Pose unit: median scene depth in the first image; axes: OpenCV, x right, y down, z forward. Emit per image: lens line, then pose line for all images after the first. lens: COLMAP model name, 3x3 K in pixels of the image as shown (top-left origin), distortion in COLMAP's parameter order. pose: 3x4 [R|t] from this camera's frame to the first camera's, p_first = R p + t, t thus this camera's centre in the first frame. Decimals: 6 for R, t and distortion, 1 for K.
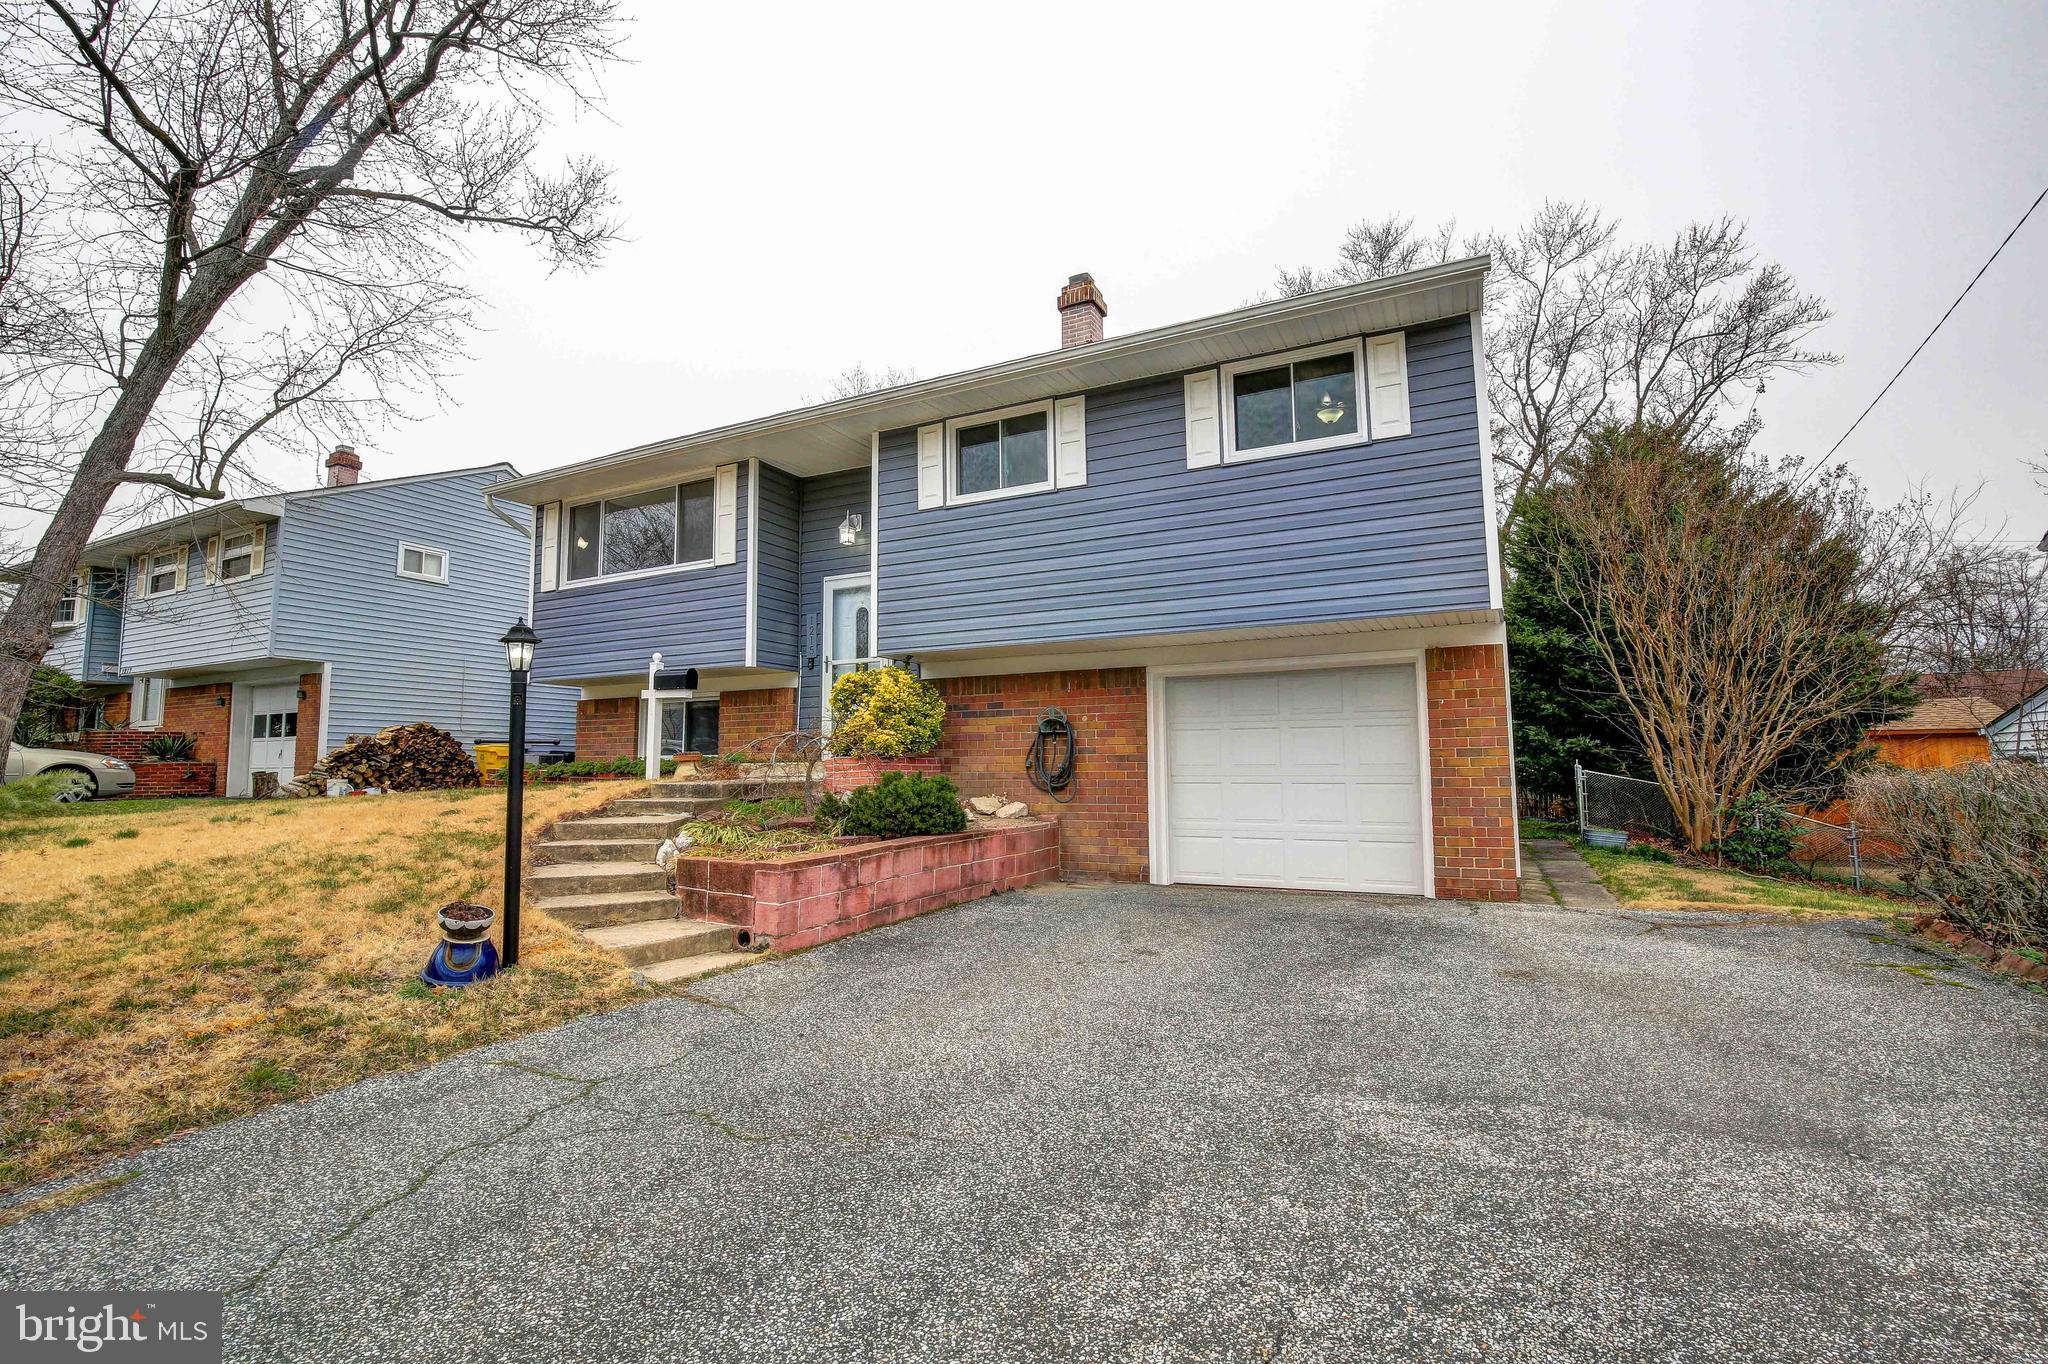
lens RADIAL K [[947.9, 0, 1012.6], [0, 947.9, 677.1], [0, 0, 1]] dist [-0.036781, 0.008545]
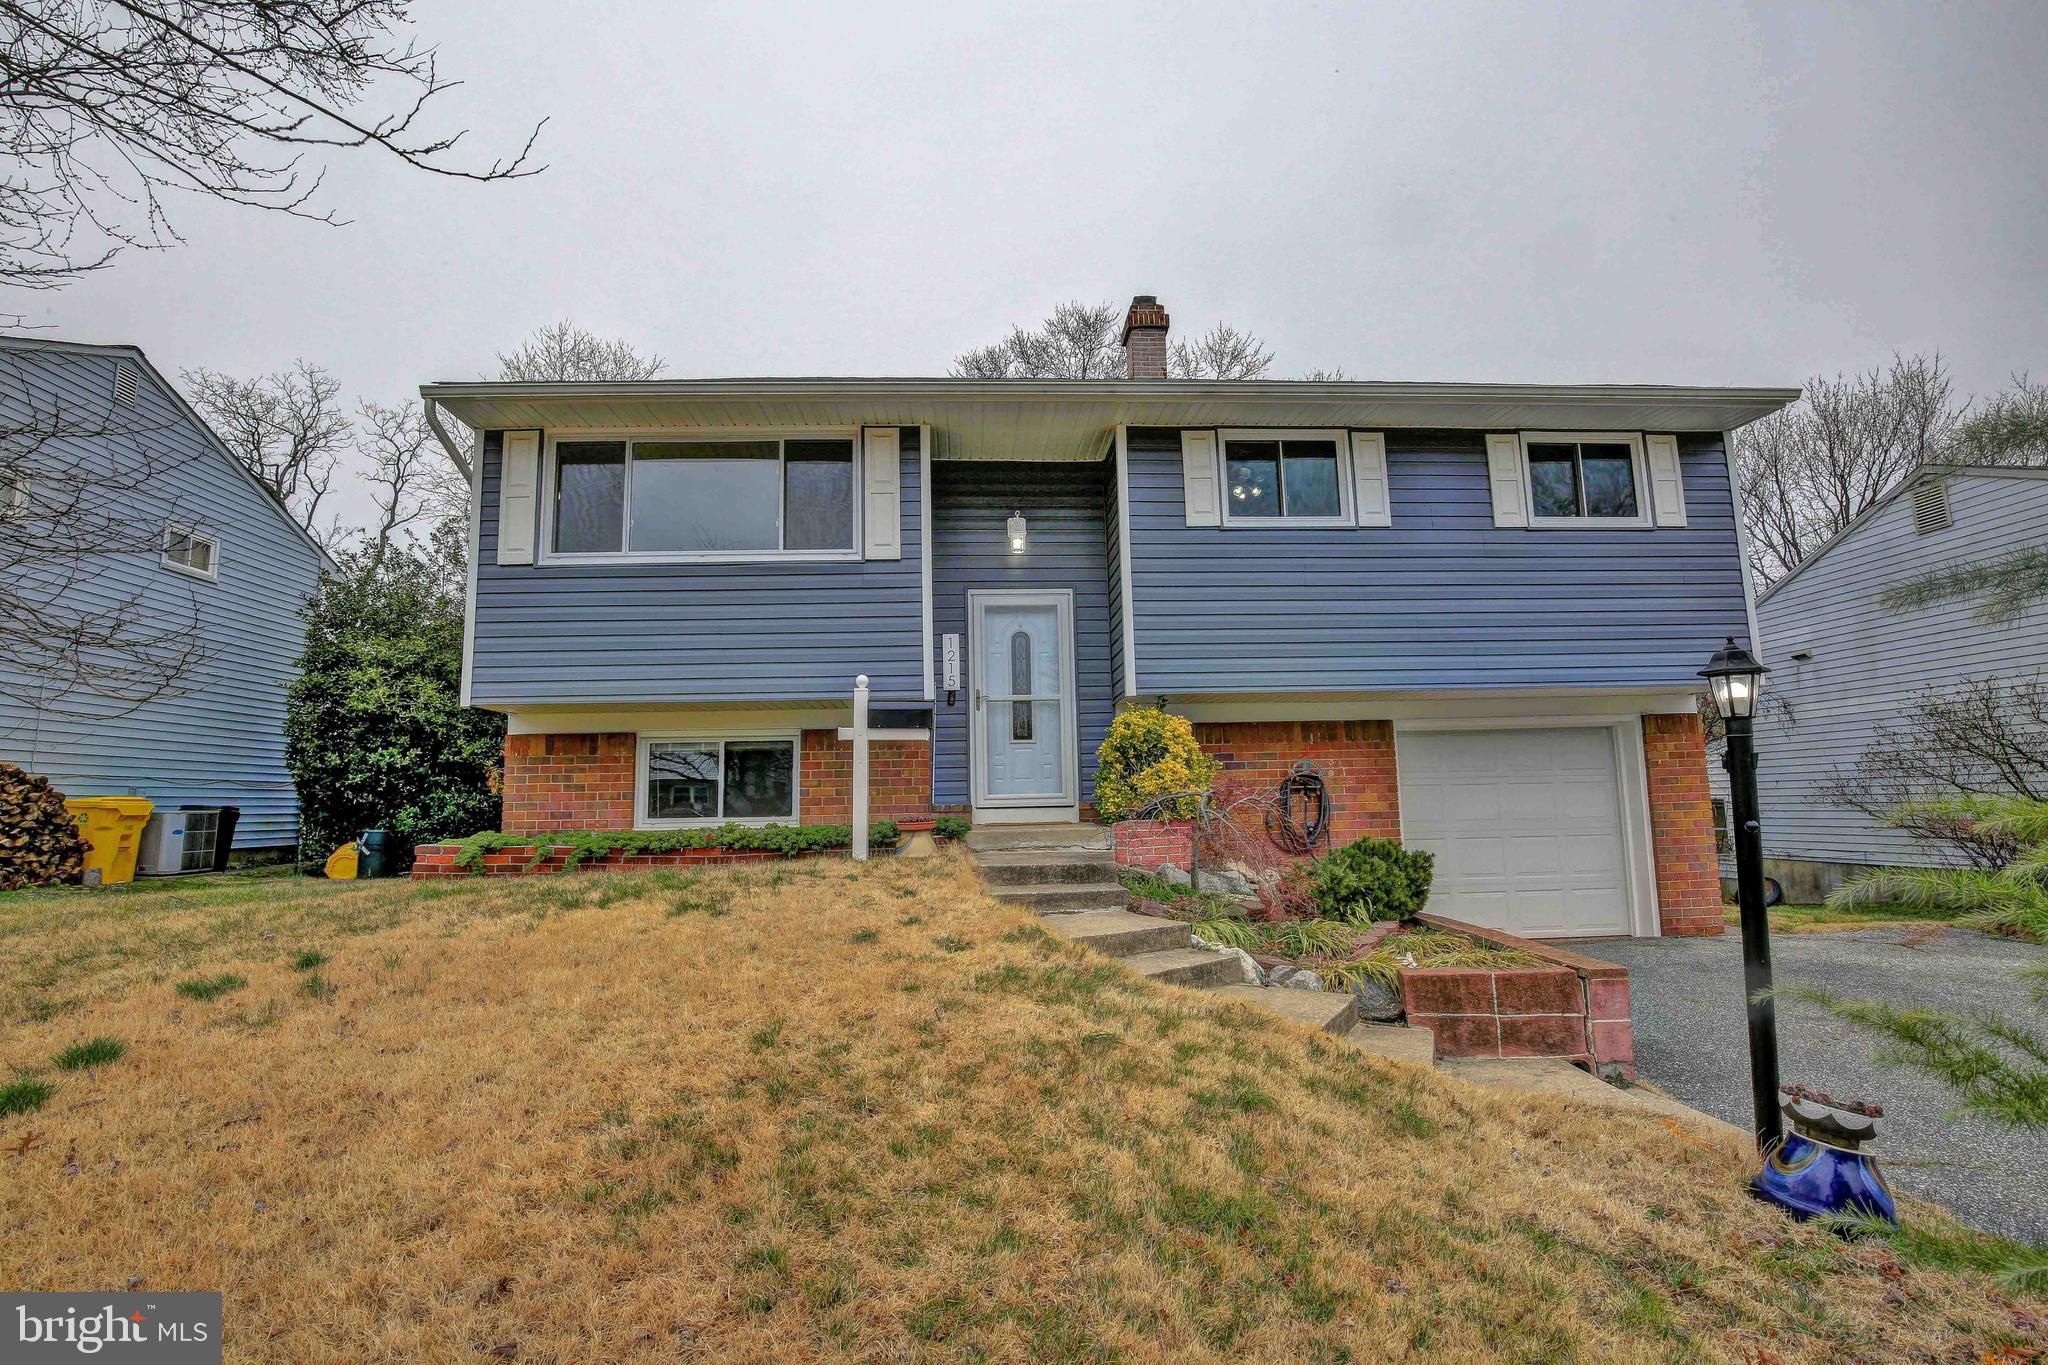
lens RADIAL K [[947.9, 0, 1012.6], [0, 947.9, 677.6], [0, 0, 1]] dist [-0.036781, 0.008545]
pose [[0.862655, 0.056506, 0.502627, -0.667534], [-0.035551, 0.998056, -0.051186, 0.008603], [-0.504542, 0.026287, 0.862987, 0.355404]]
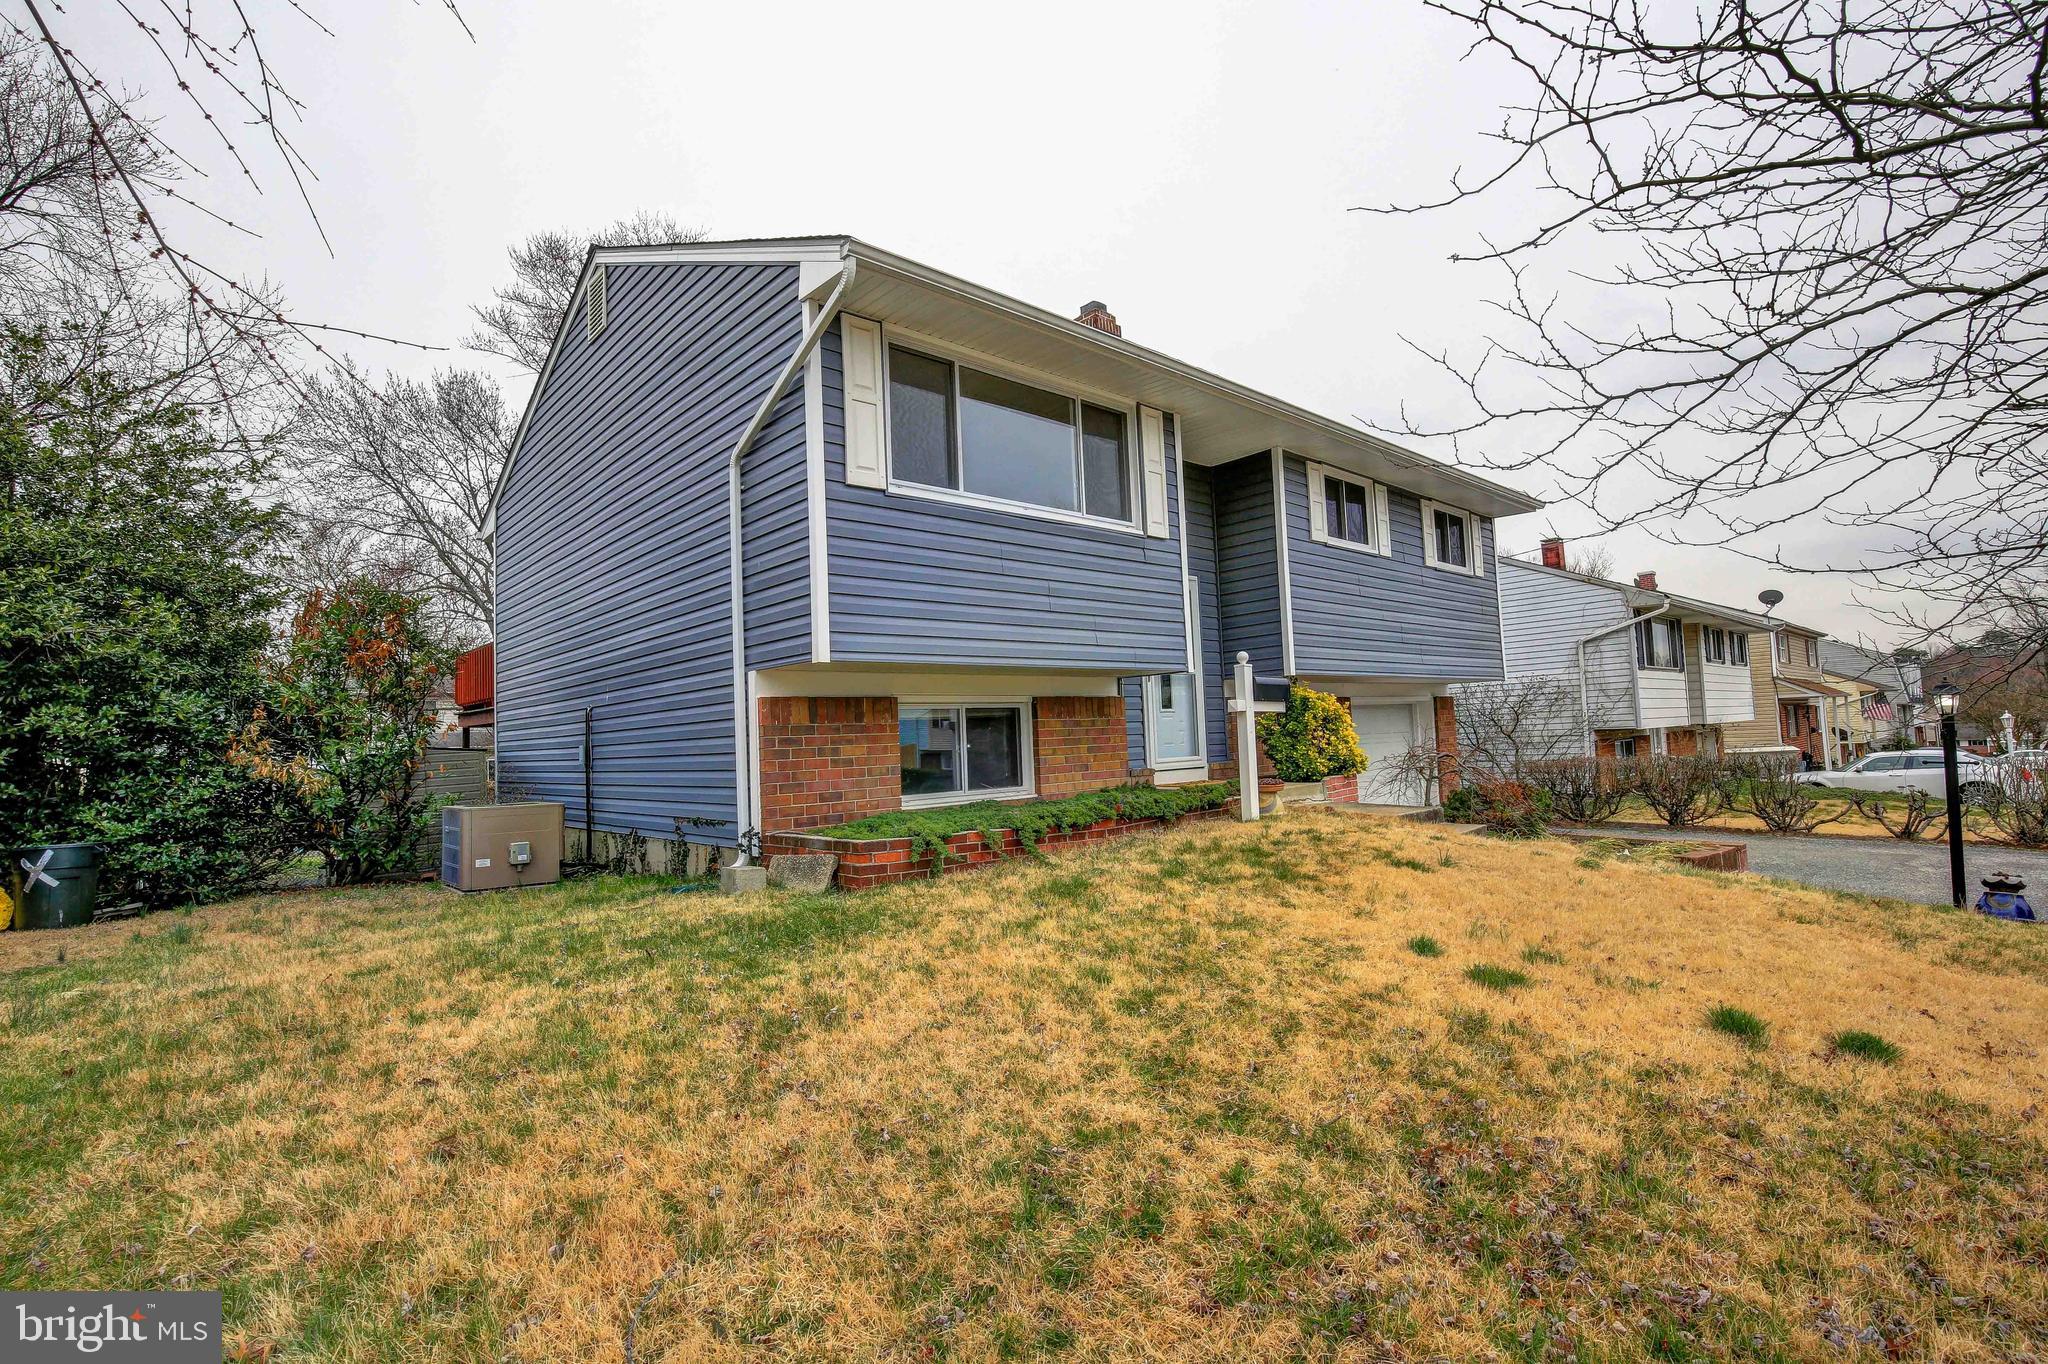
lens RADIAL K [[947.9, 0, 1012.6], [0, 947.9, 677.1], [0, 0, 1]] dist [-0.036781, 0.008545]
pose [[0.355015, 0.056766, 0.933136, -1.214600], [-0.053709, 0.997745, -0.040262, 0.037693], [-0.933317, -0.035824, 0.357263, 0.947077]]
